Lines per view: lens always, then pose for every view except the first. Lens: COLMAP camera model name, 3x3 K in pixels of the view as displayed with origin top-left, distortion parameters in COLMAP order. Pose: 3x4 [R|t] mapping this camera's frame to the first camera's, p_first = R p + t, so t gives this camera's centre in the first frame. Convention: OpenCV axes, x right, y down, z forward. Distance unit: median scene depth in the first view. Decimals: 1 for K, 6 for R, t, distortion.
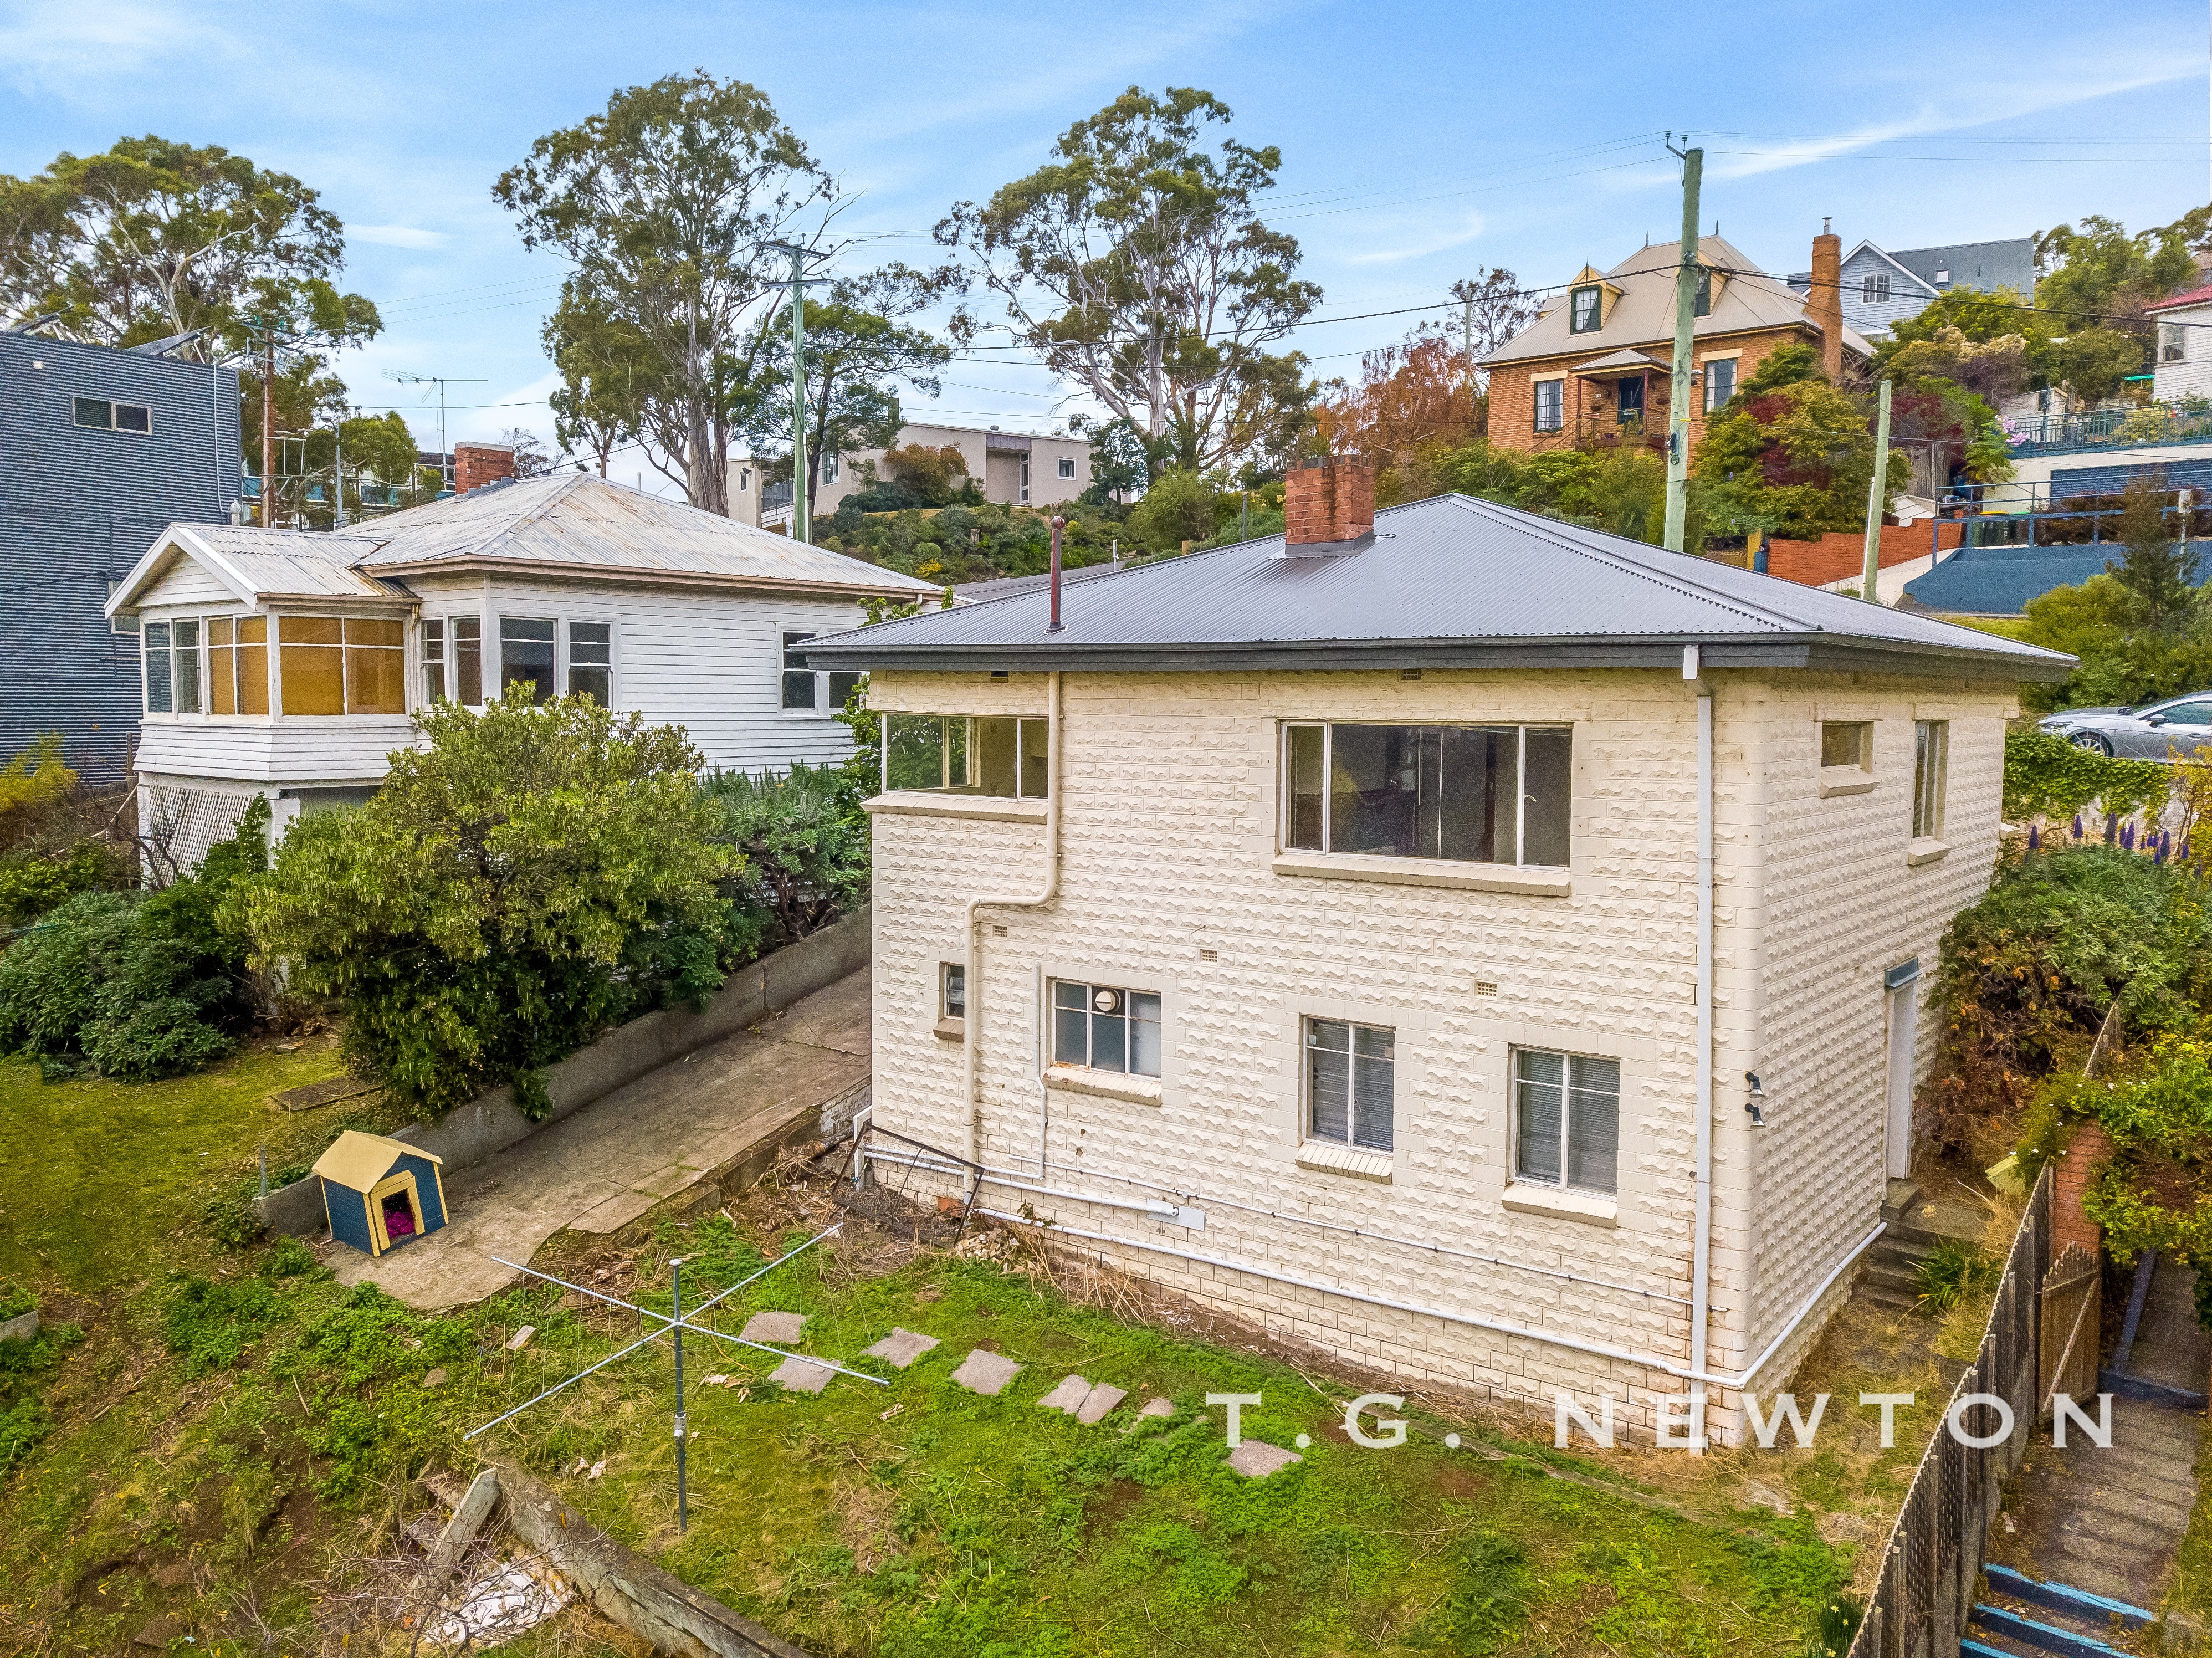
lens RADIAL K [[1704.2, 0, 1106.0], [0, 1704.2, 829.0], [0, 0, 1]] dist [0.068115, -0.143837]
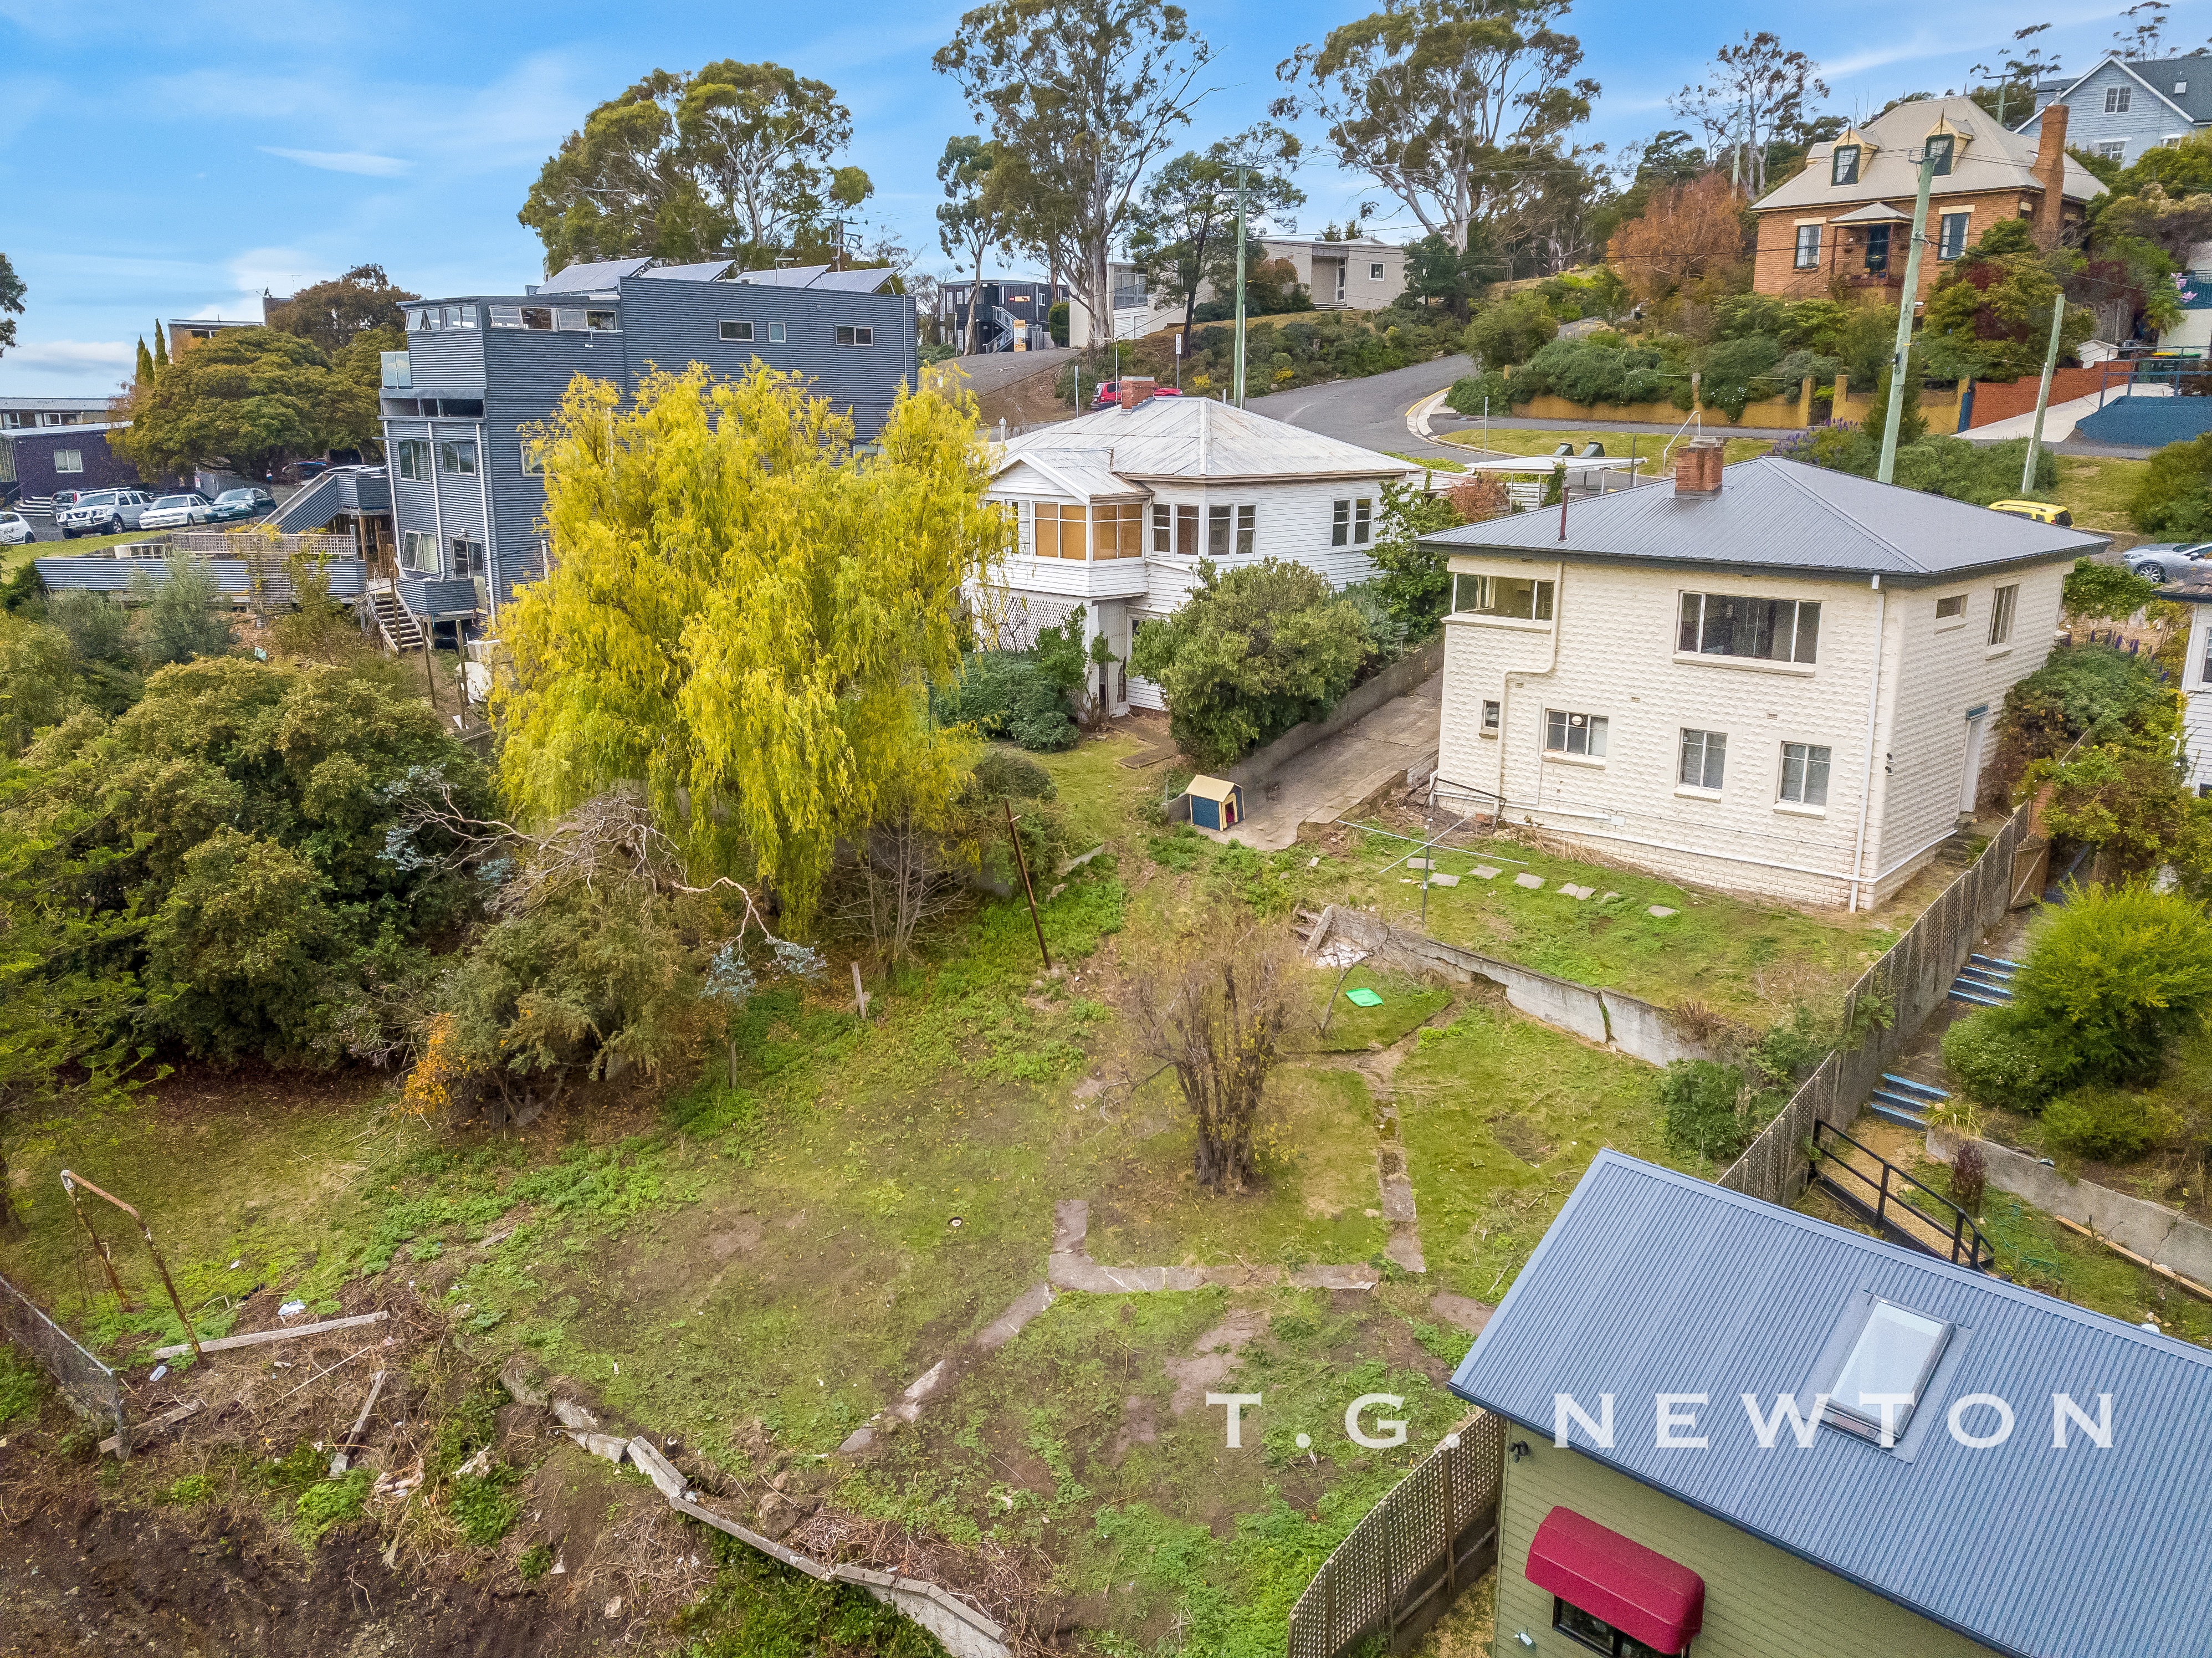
lens RADIAL K [[1709.1, 0, 1085.3], [0, 1709.1, 825.6], [0, 0, 1]] dist [0.036245, -0.034249]
pose [[0.992905, 0.023582, -0.116552, -0.307881], [-0.004377, 0.986723, 0.162353, -0.097207], [0.118834, -0.160691, 0.979825, -1.015172]]
